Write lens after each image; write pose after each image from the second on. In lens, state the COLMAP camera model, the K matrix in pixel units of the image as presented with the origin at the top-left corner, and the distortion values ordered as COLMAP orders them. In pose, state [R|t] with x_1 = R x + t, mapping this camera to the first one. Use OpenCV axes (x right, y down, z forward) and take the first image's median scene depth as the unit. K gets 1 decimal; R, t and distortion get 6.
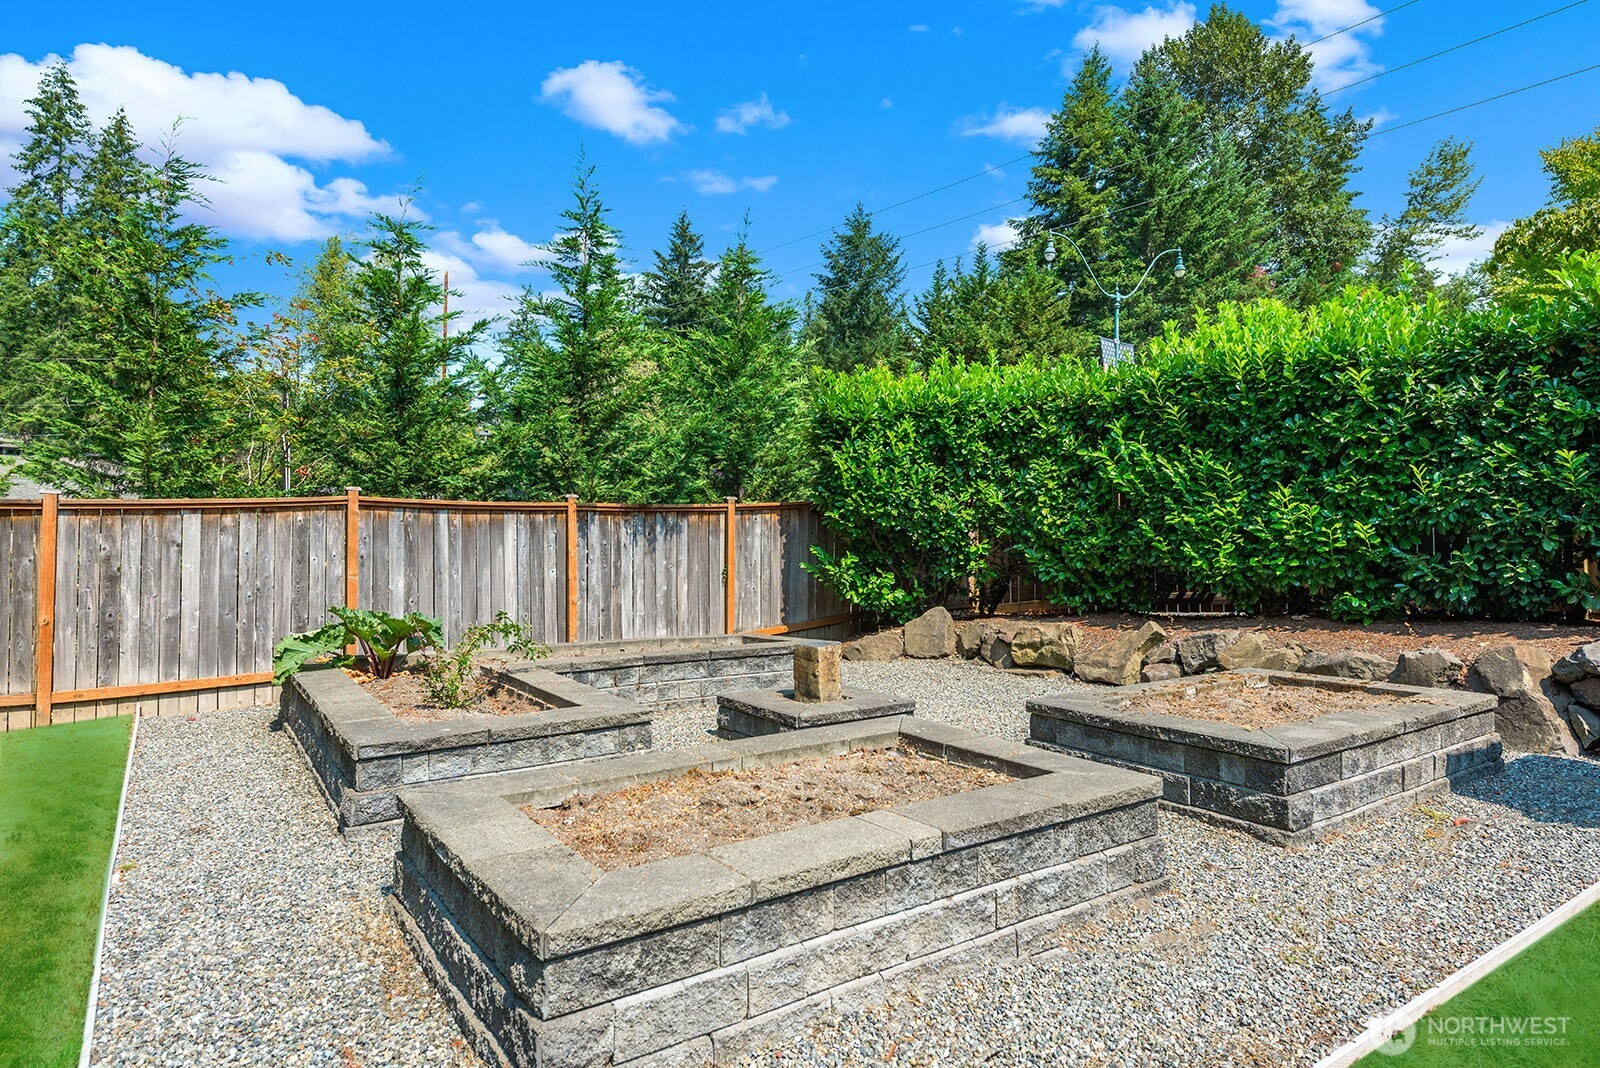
lens RADIAL K [[952.0, 0, 800.0], [0, 952.0, 534.0], [0, 0, 1]] dist [-0.003283, -0.000726]
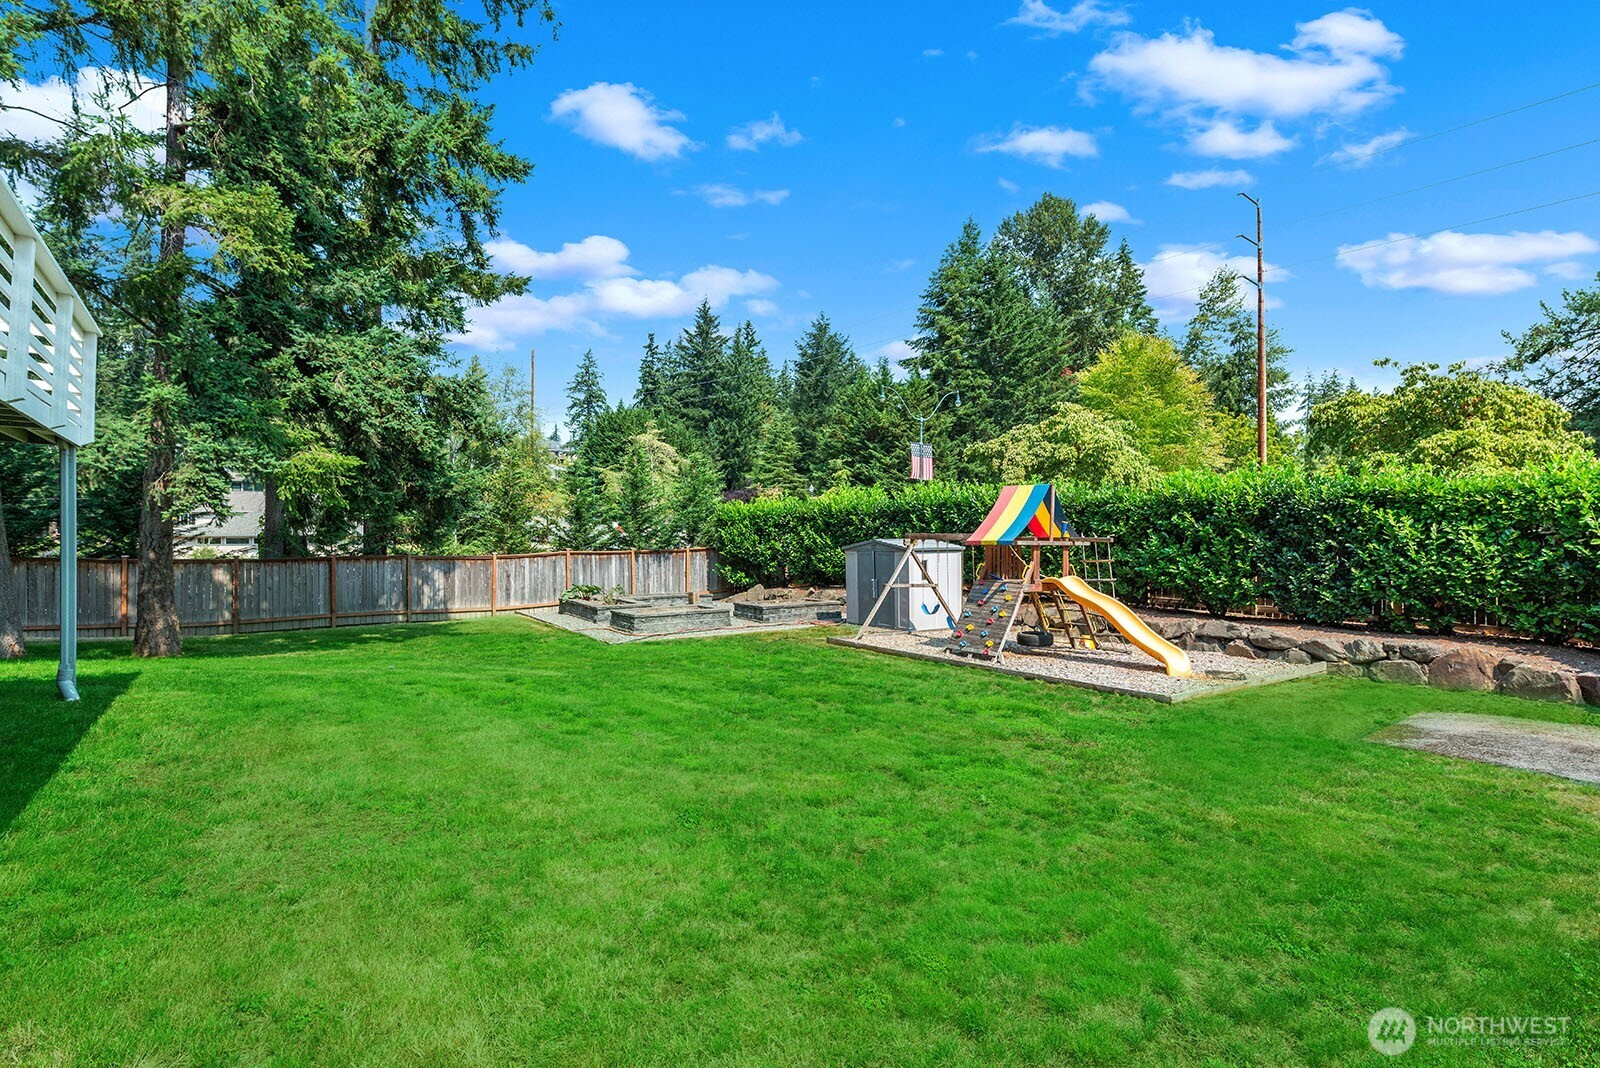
lens RADIAL K [[781.8, 0, 800.0], [0, 781.8, 534.0], [0, 0, 1]] dist [0.005539, 0.000036]
pose [[0.999912, -0.005695, -0.011948, 0.290359], [0.005719, 0.999982, 0.001944, -0.077470], [0.011936, -0.002012, 0.999927, -1.336024]]
